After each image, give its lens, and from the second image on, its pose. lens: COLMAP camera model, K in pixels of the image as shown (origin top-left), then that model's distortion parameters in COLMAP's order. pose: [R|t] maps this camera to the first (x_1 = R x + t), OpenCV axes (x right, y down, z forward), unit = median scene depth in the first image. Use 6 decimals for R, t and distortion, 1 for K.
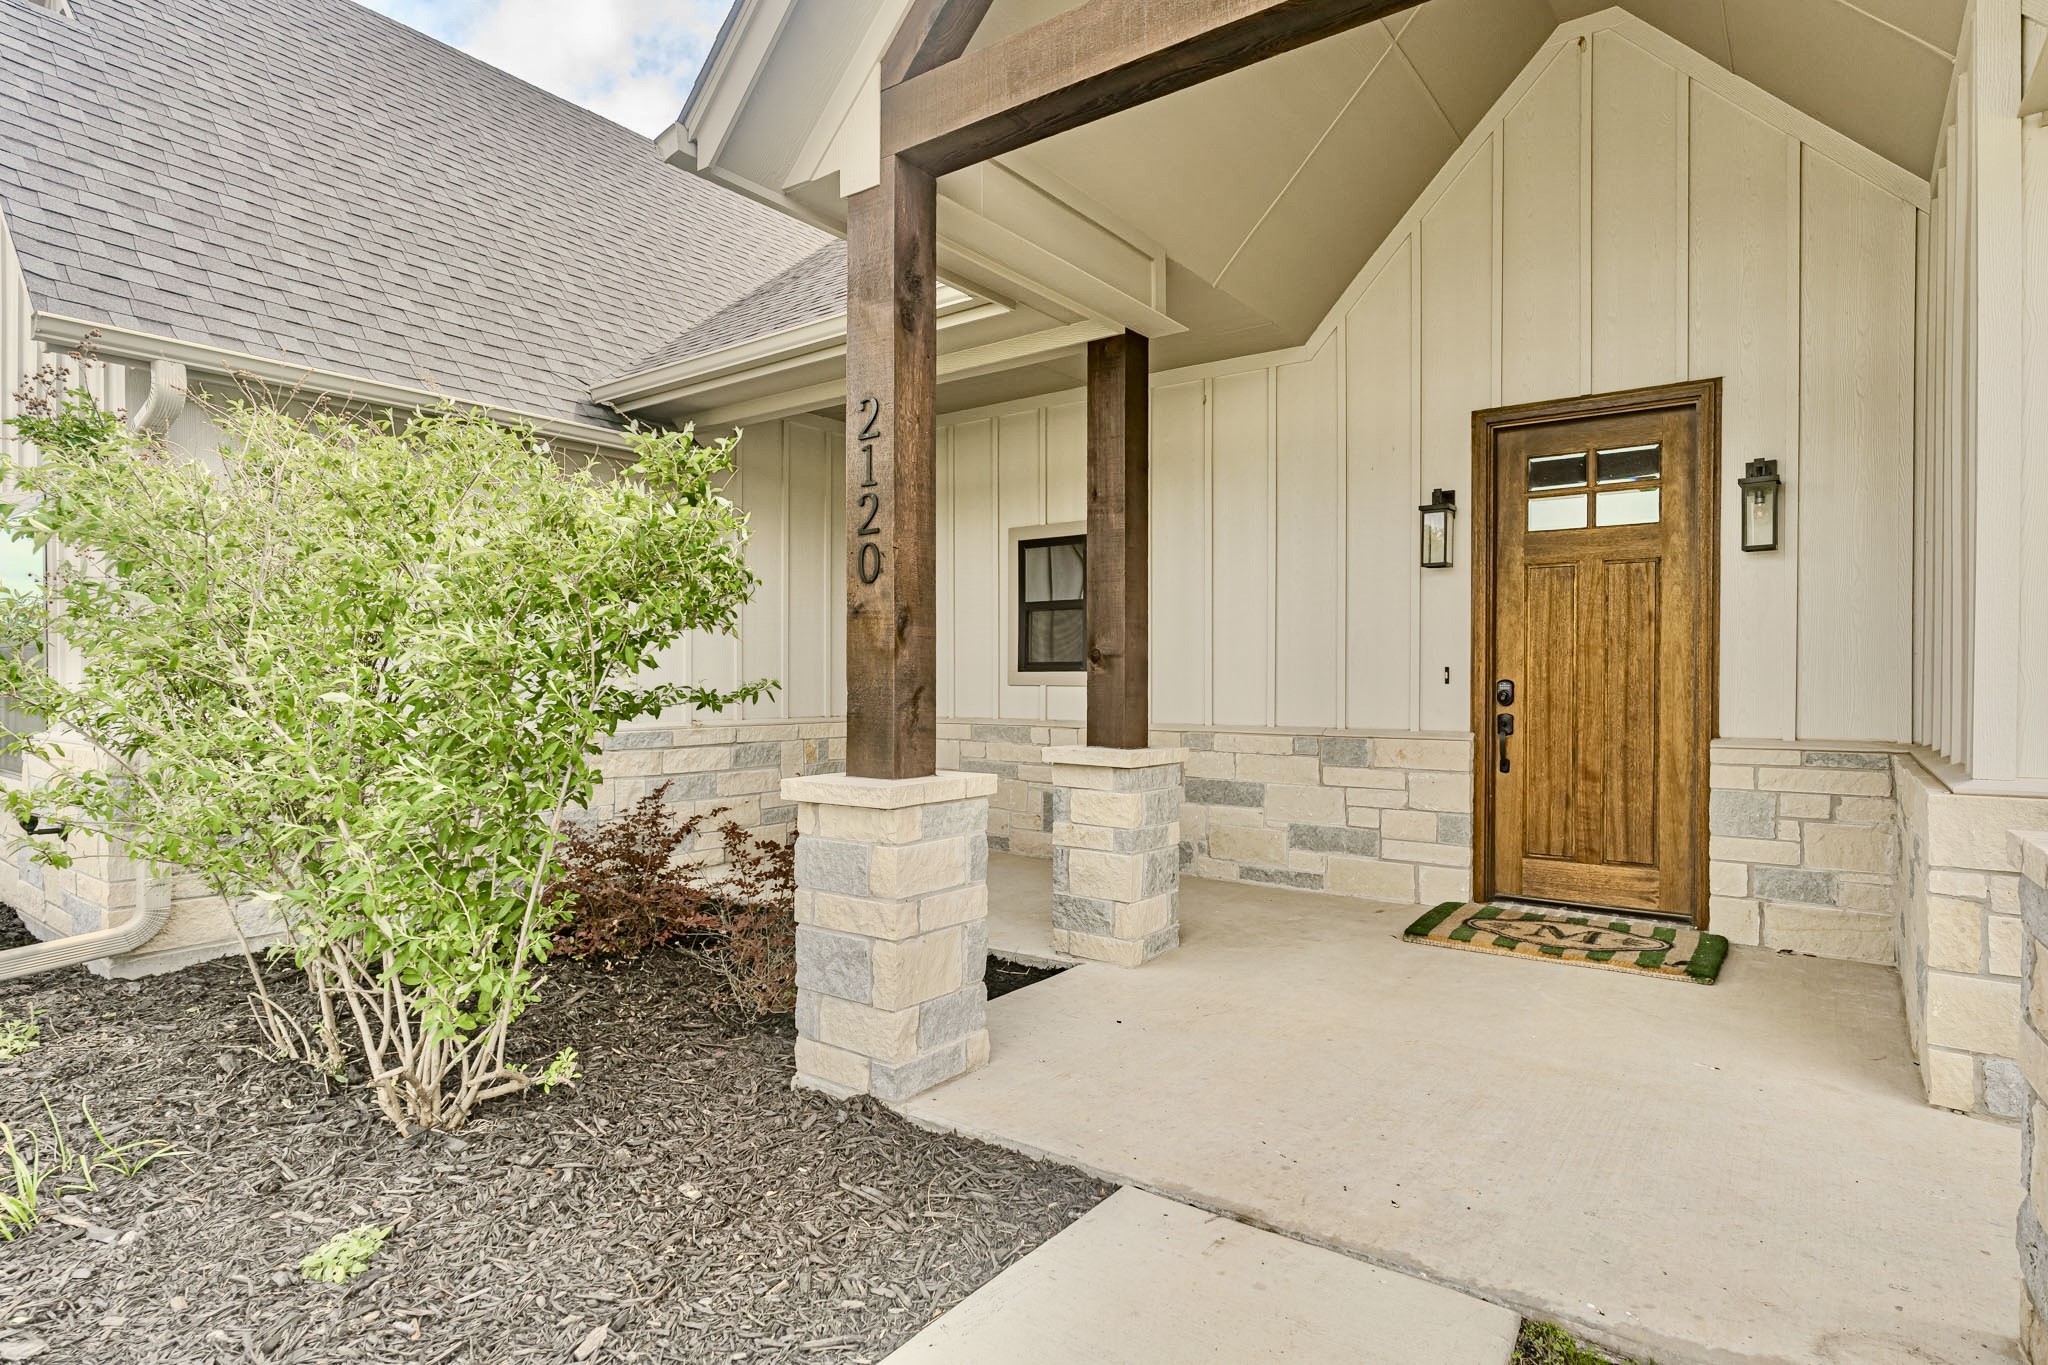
lens RADIAL K [[1078.6, 0, 1024.0], [0, 1078.6, 682.5], [0, 0, 1]] dist [0.000821, 0.000093]
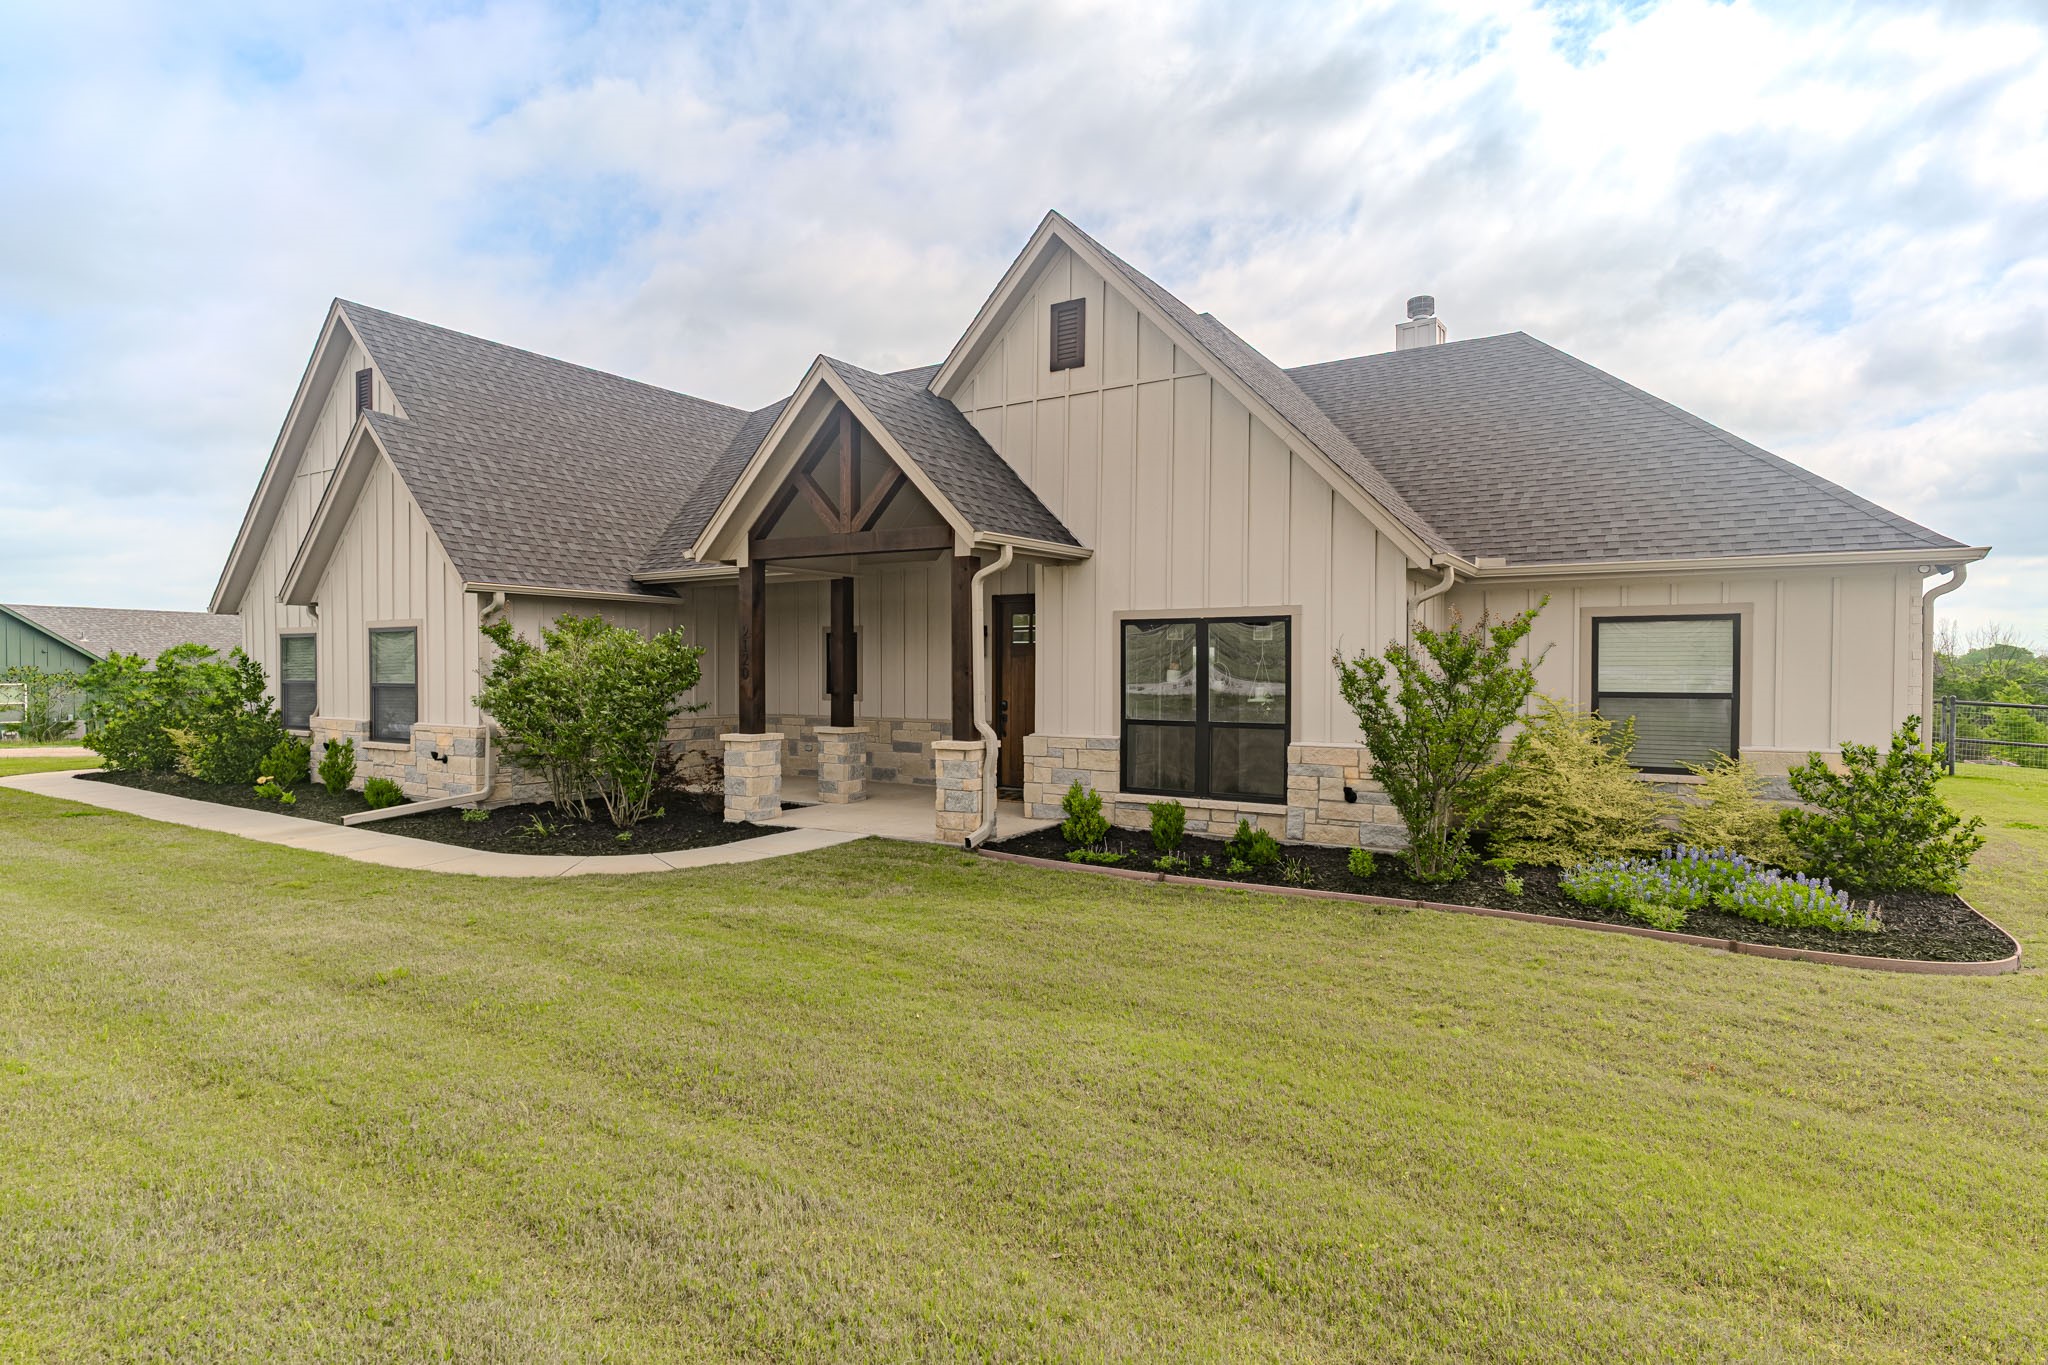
lens RADIAL K [[1039.5, 0, 1024.0], [0, 1039.5, 682.5], [0, 0, 1]] dist [-0.000388, -0.000037]
pose [[0.996552, -0.000214, 0.082965, 0.413395], [-0.000465, 0.999967, 0.008166, -0.094103], [-0.082964, -0.008177, 0.996519, -2.108908]]
